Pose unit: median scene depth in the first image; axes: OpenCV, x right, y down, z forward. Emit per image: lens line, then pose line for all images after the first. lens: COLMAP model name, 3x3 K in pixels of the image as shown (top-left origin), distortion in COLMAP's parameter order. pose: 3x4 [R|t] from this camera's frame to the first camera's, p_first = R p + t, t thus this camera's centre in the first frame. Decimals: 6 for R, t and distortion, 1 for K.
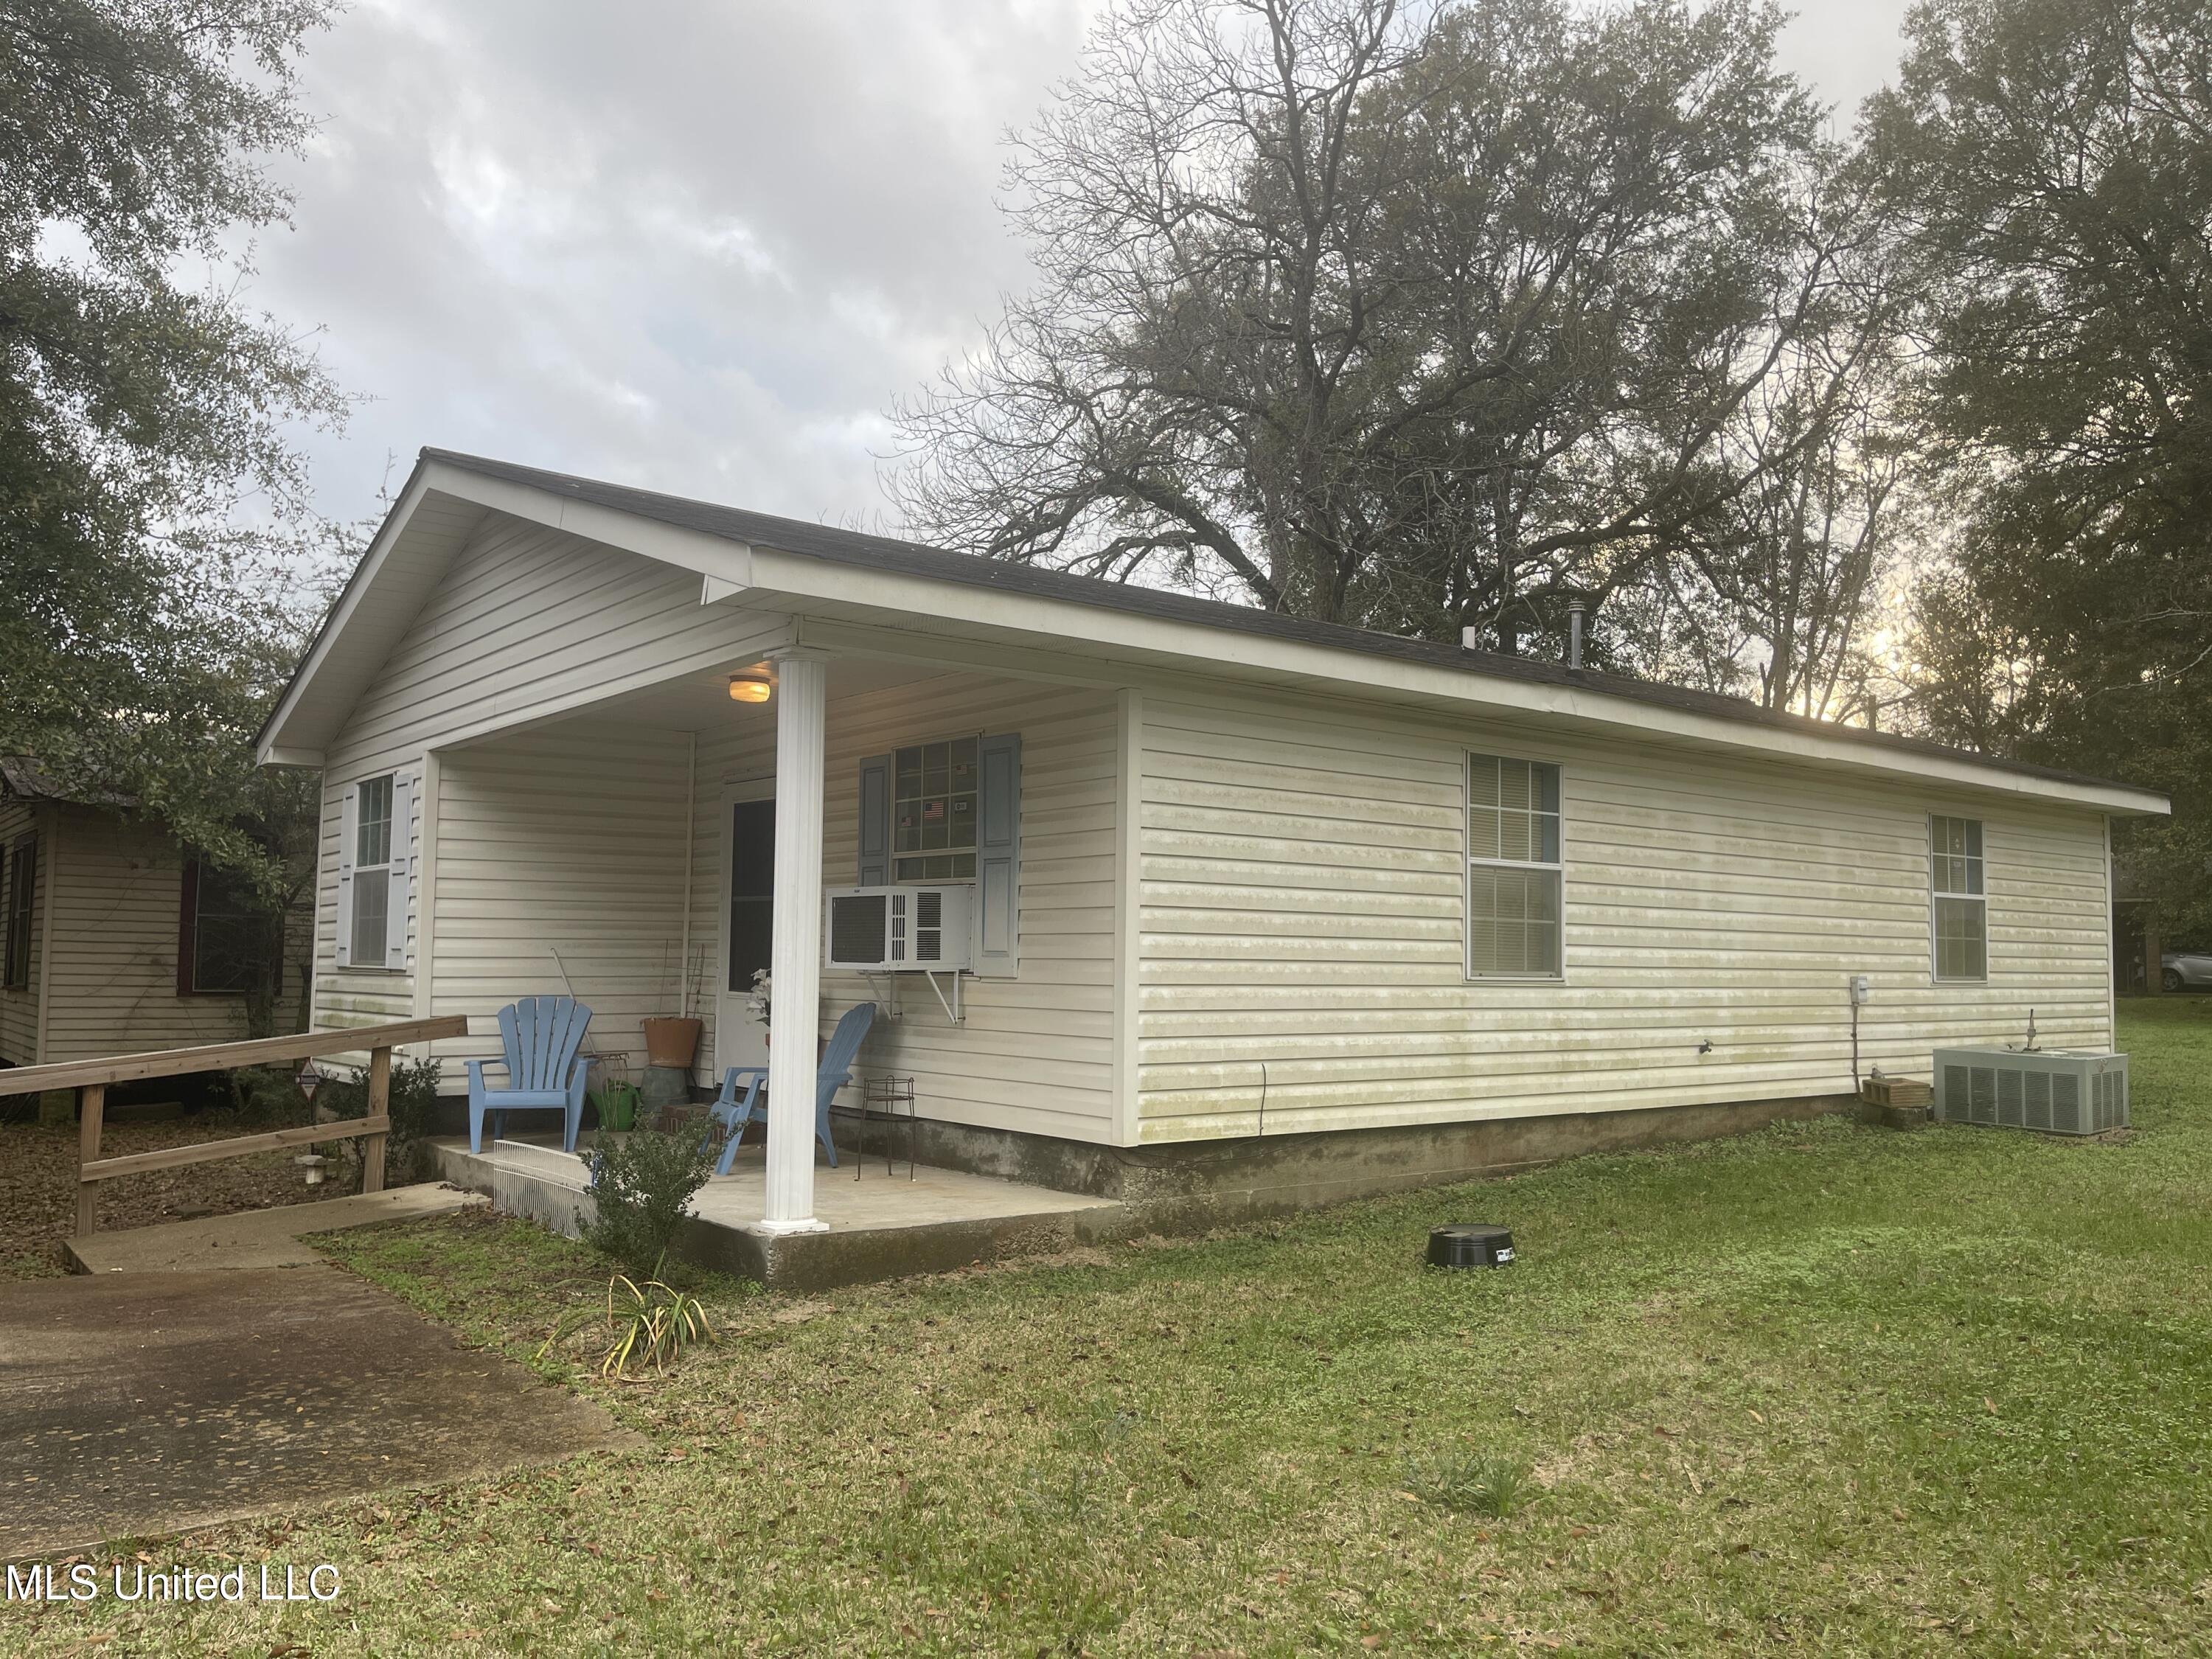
lens RADIAL K [[1668.3, 0, 1095.6], [0, 1668.3, 840.8], [0, 0, 1]] dist [0.069987, -0.092209]
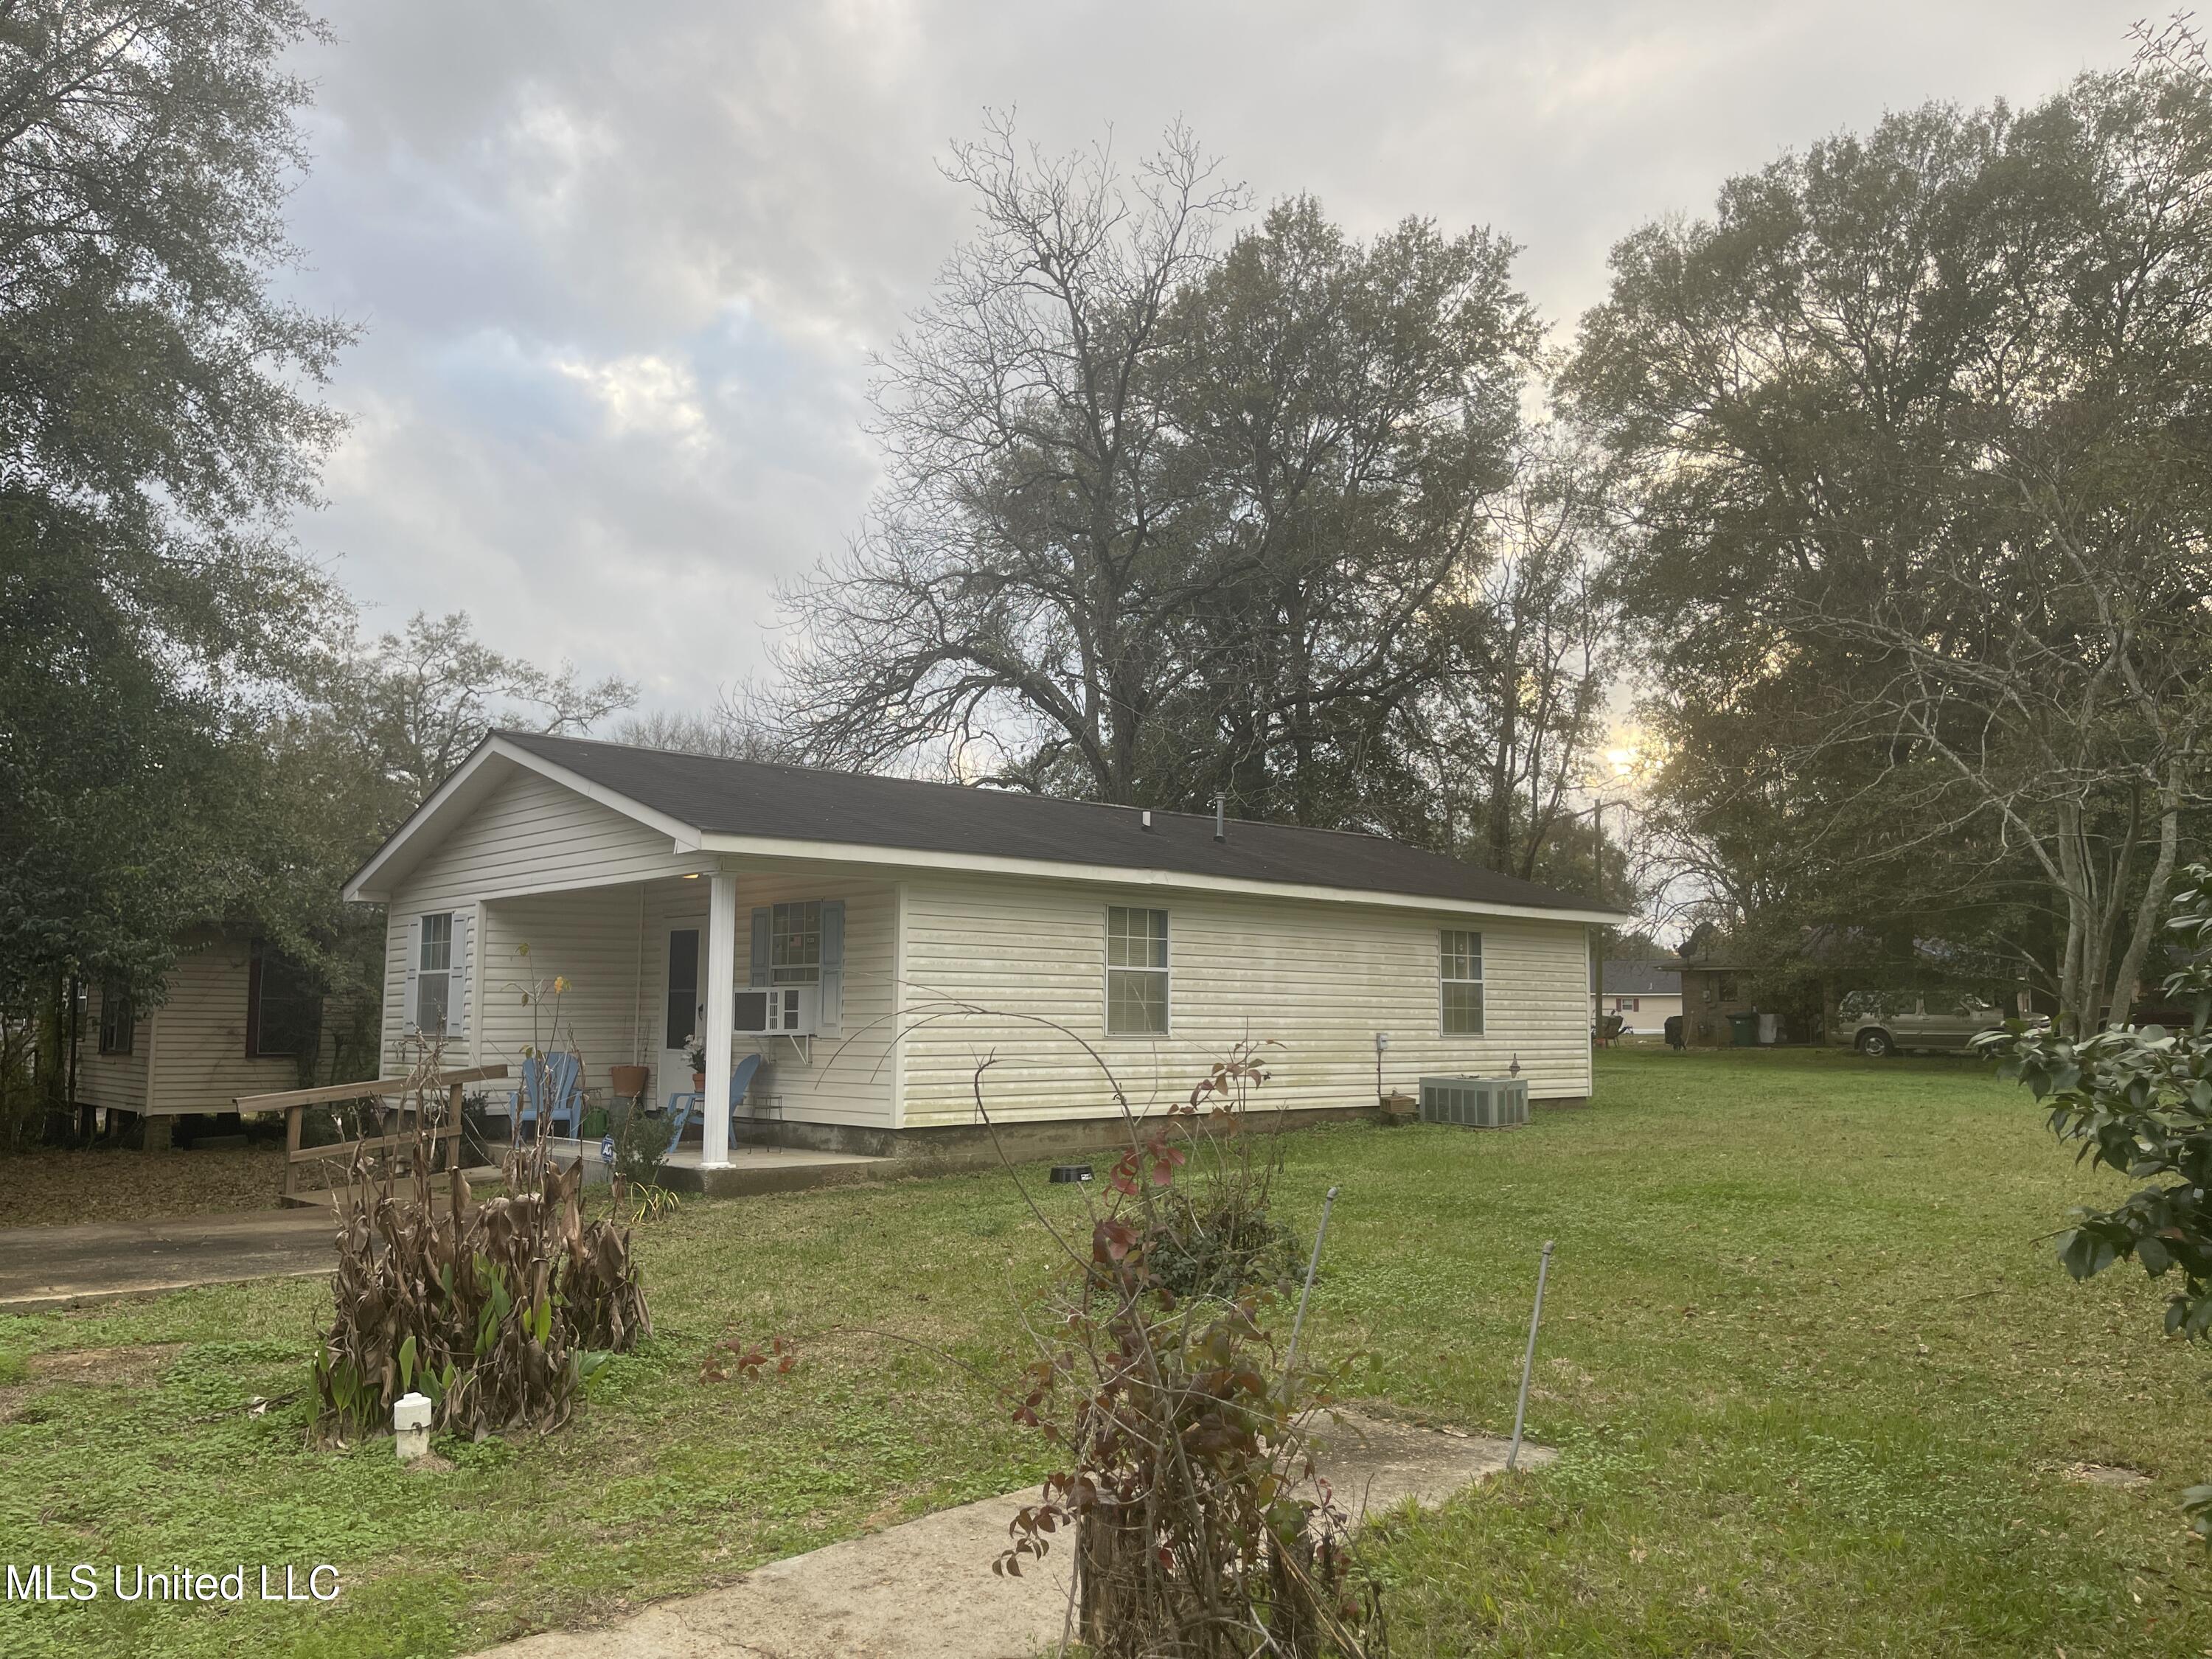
lens RADIAL K [[1664.4, 0, 1116.4], [0, 1664.4, 858.2], [0, 0, 1]] dist [0.063693, -0.099544]
pose [[0.996906, 0.000209, 0.078606, 0.093790], [0.001878, 0.999648, -0.026481, -0.055375], [-0.078584, 0.026546, 0.996554, -0.711719]]
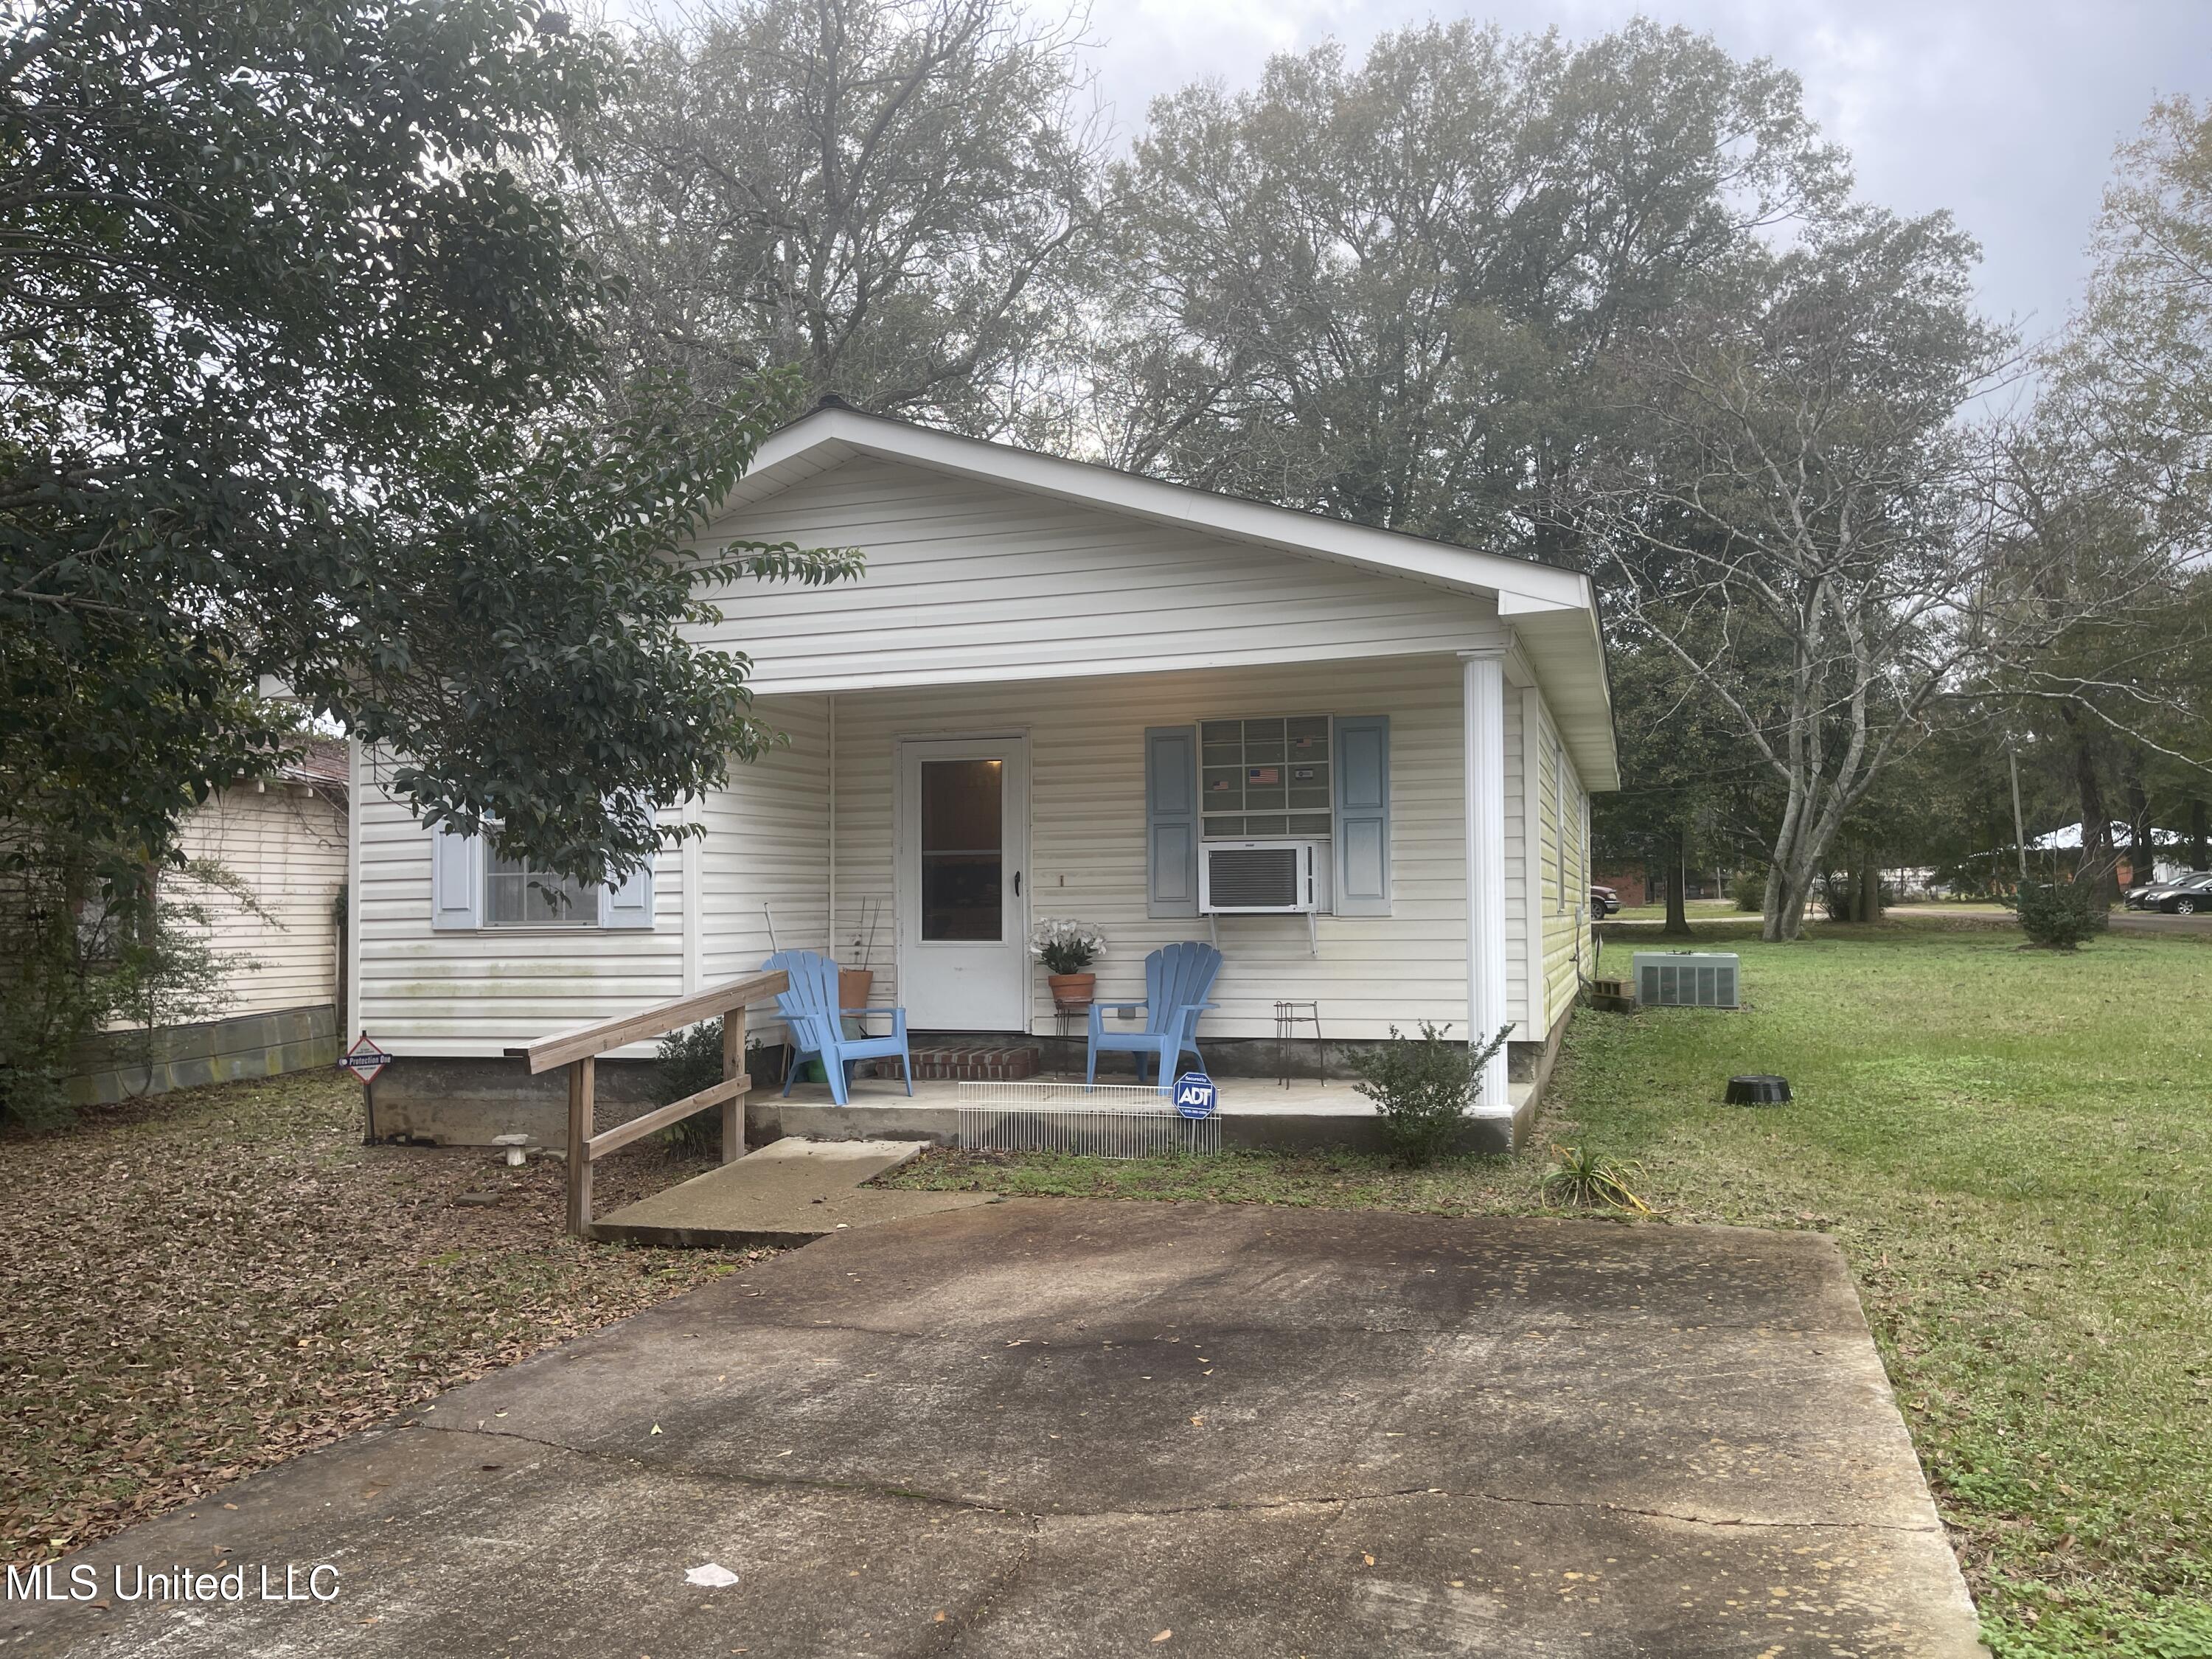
lens RADIAL K [[1668.3, 0, 1095.6], [0, 1668.3, 840.8], [0, 0, 1]] dist [0.069987, -0.092209]
pose [[0.834991, 0.000525, 0.550264, -0.797966], [-0.015793, 0.999610, 0.023011, 0.001749], [-0.550037, -0.027904, 0.834674, 0.081953]]
